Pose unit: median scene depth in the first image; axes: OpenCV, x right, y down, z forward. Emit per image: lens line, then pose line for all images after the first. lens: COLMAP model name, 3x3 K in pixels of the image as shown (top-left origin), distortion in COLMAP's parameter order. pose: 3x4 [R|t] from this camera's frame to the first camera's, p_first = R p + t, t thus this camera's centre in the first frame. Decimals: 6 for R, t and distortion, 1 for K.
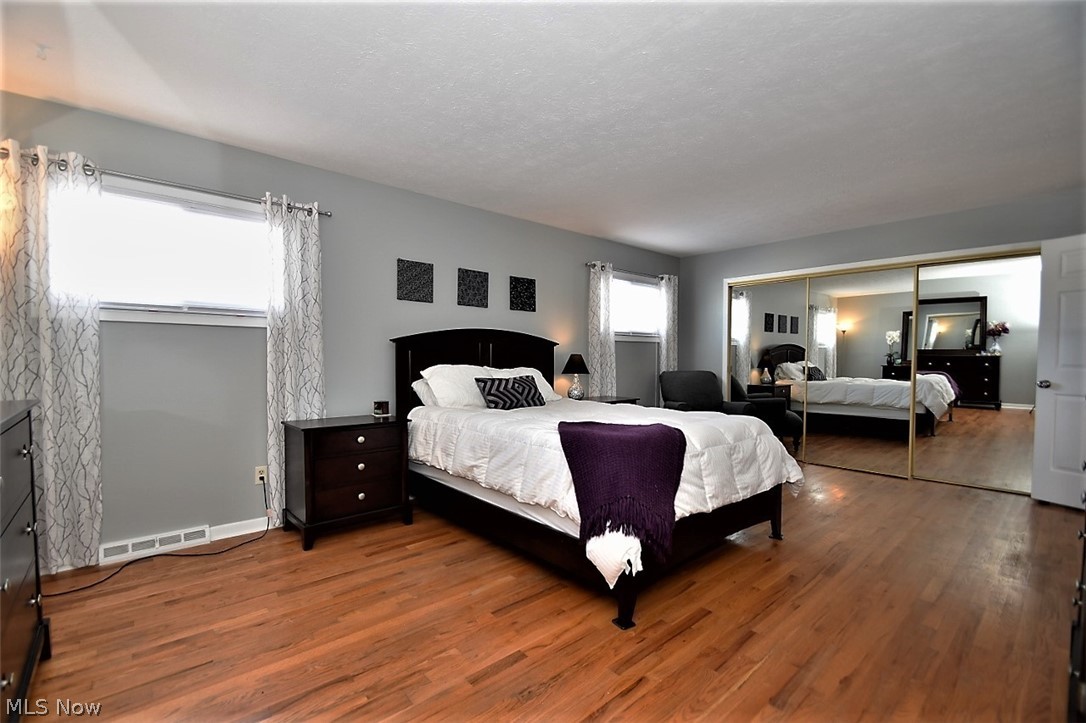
lens RADIAL K [[473.9, 0, 525.4], [0, 473.9, 374.5], [0, 0, 1]] dist [0.013306, -0.017030]
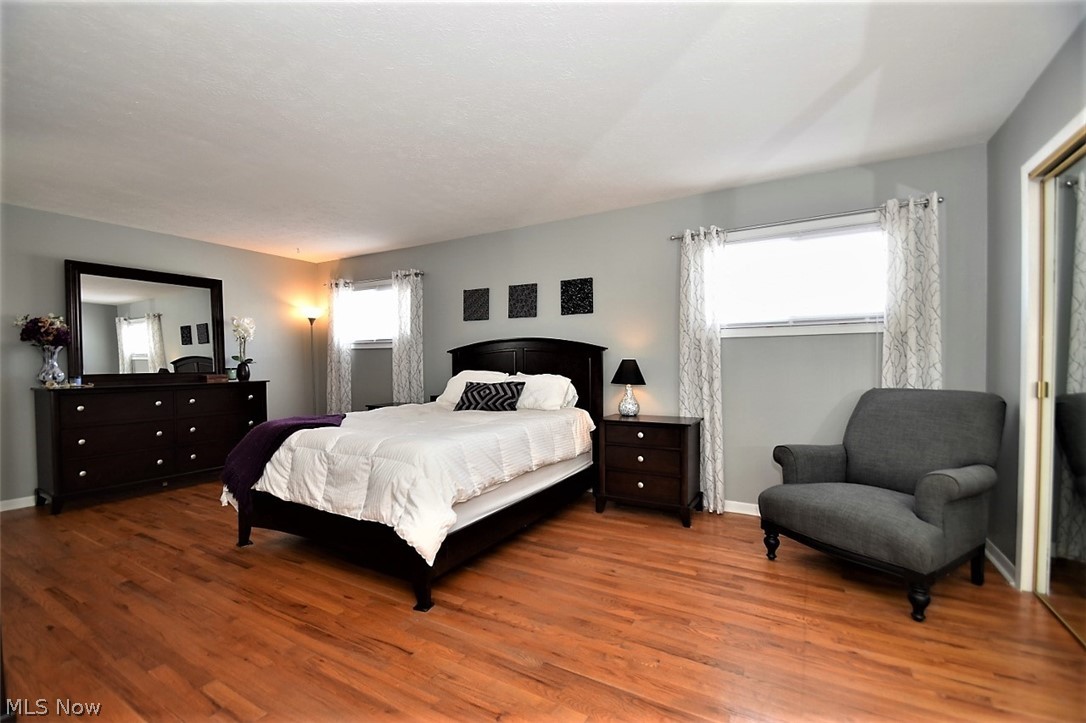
lens RADIAL K [[473.9, 0, 525.4], [0, 473.9, 374.5], [0, 0, 1]] dist [0.013306, -0.017030]
pose [[0.320775, 0.012996, -0.947066, 0.943552], [-0.033040, 0.999451, 0.002524, -0.016208], [0.946579, 0.030482, 0.321029, 0.672870]]
